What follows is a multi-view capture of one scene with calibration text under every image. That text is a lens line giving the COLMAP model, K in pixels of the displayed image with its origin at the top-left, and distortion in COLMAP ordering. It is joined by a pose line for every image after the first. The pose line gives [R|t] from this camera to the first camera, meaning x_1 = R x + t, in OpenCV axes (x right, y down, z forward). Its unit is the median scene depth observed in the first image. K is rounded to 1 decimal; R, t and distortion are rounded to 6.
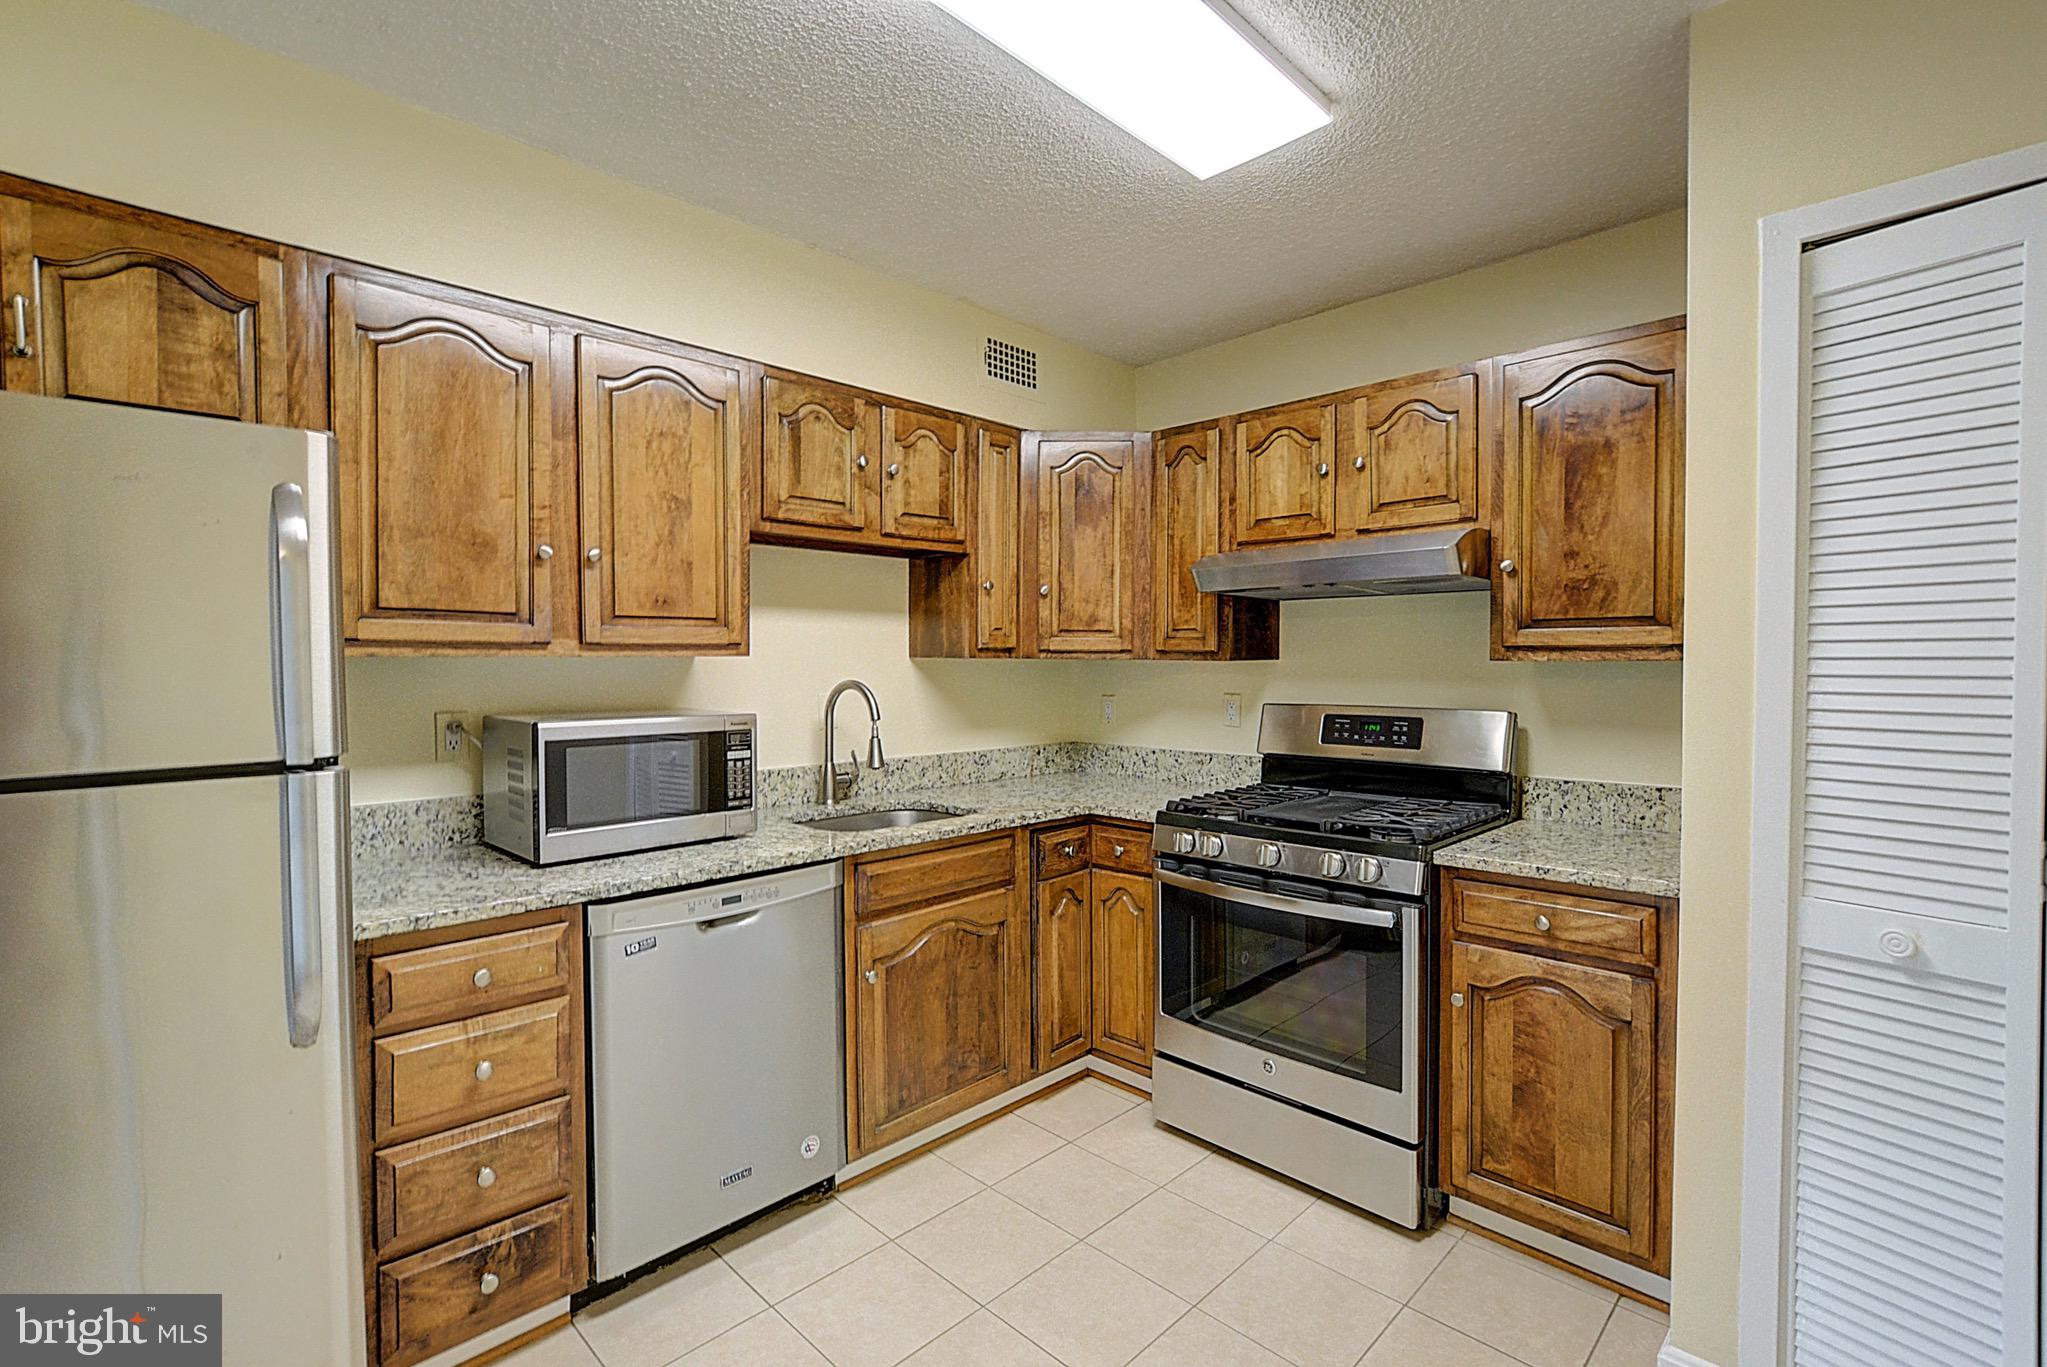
lens RADIAL K [[914.4, 0, 1007.2], [0, 914.4, 686.7], [0, 0, 1]] dist [-0.013781, 0.007745]
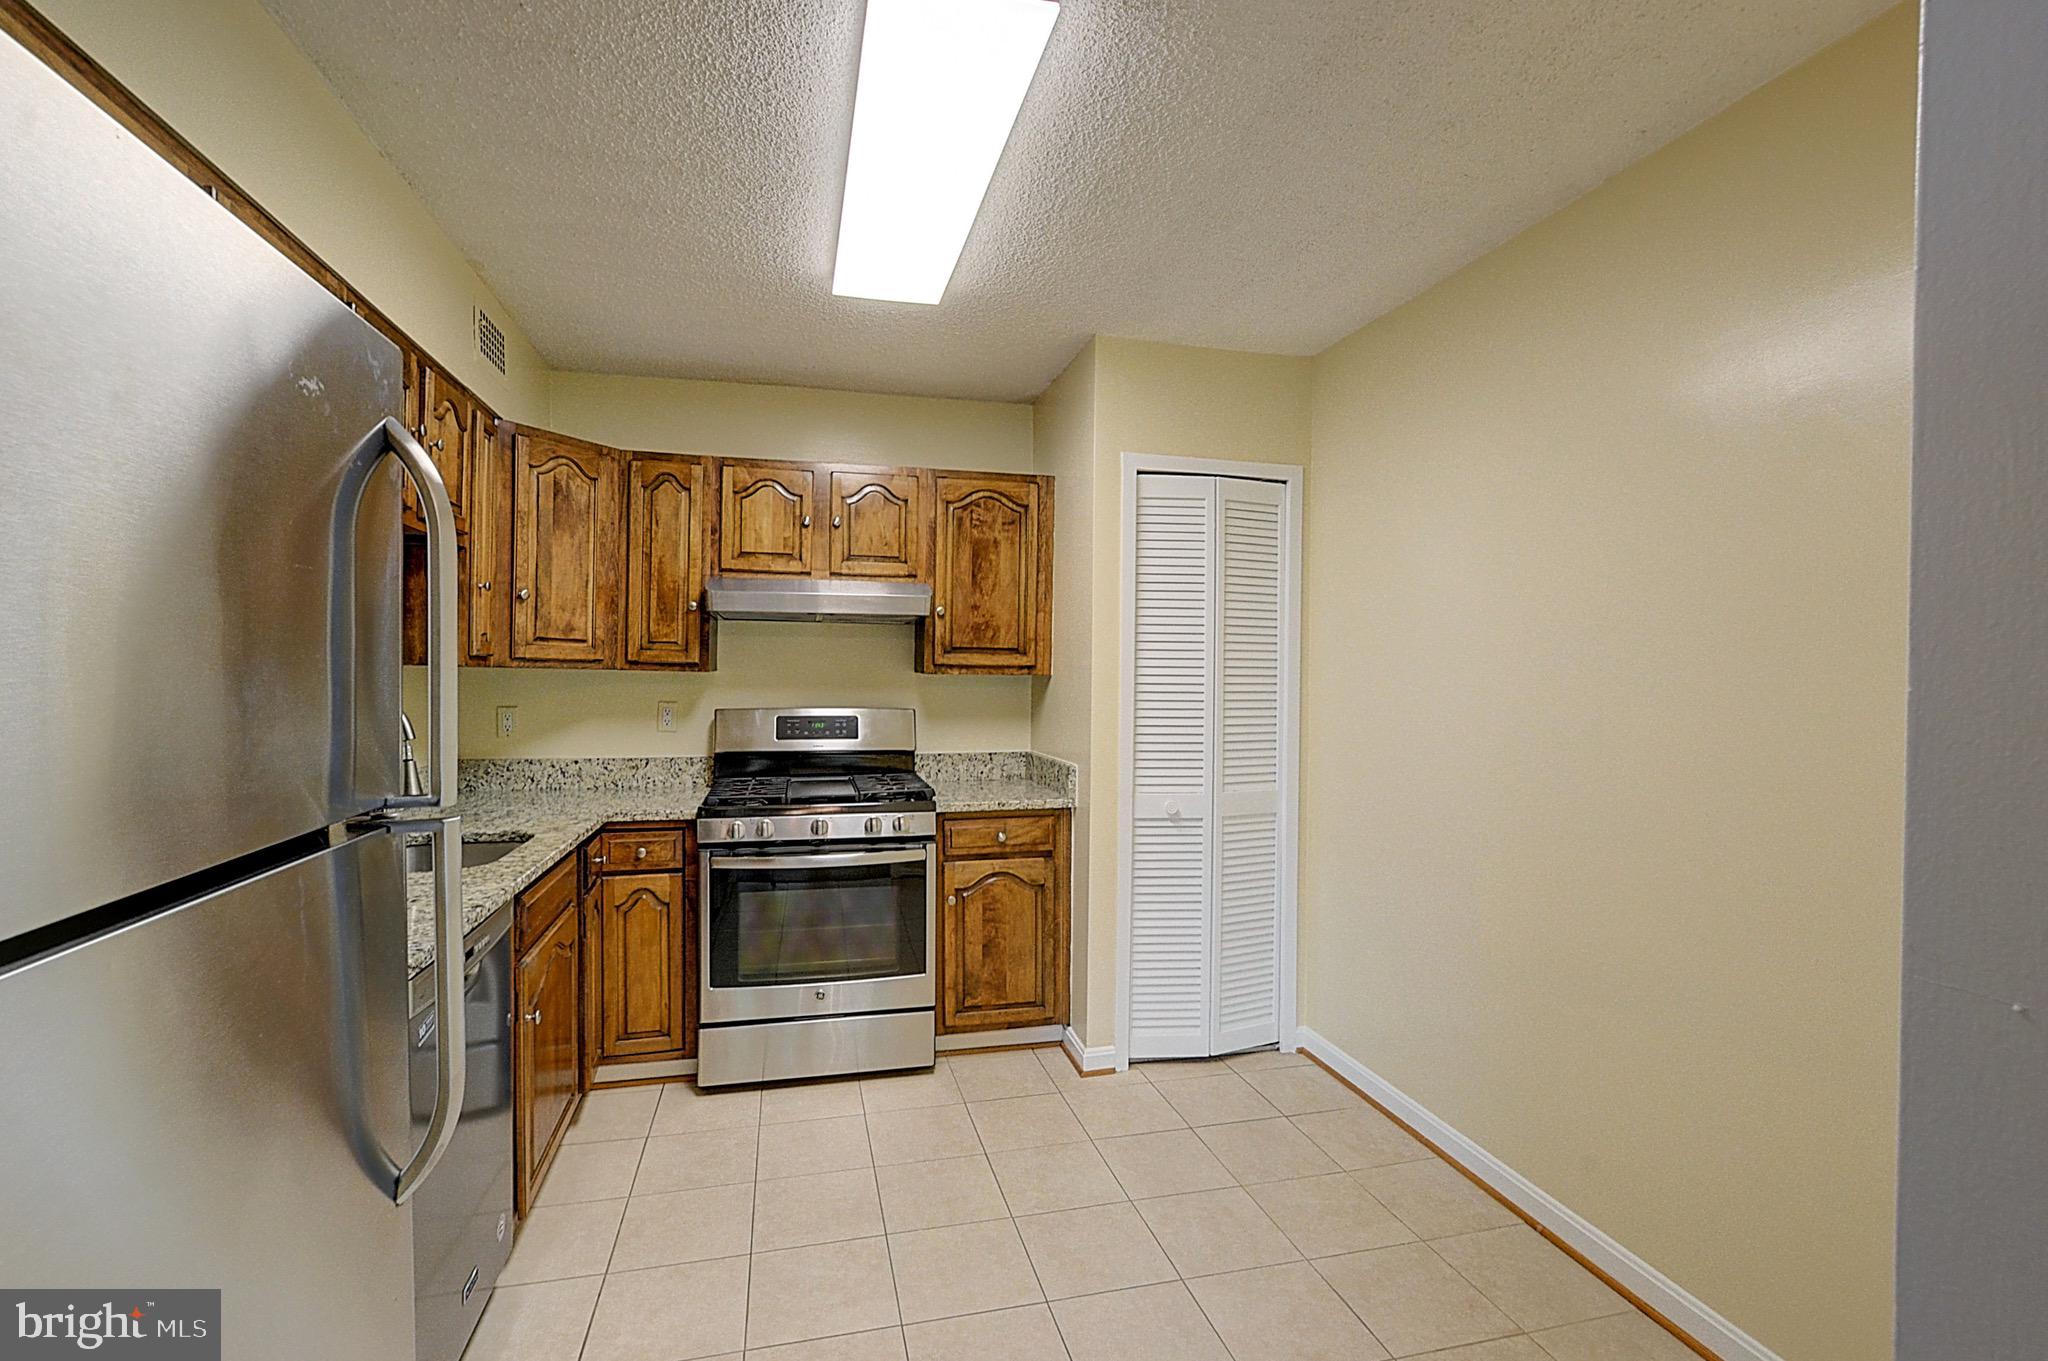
lens RADIAL K [[914.8, 0, 1007.7], [0, 914.8, 683.7], [0, 0, 1]] dist [-0.013781, 0.007745]
pose [[0.519143, -0.001443, 0.854686, -0.623206], [0.013575, 0.999886, -0.006557, -0.001250], [-0.854579, 0.015006, 0.519104, 0.113259]]
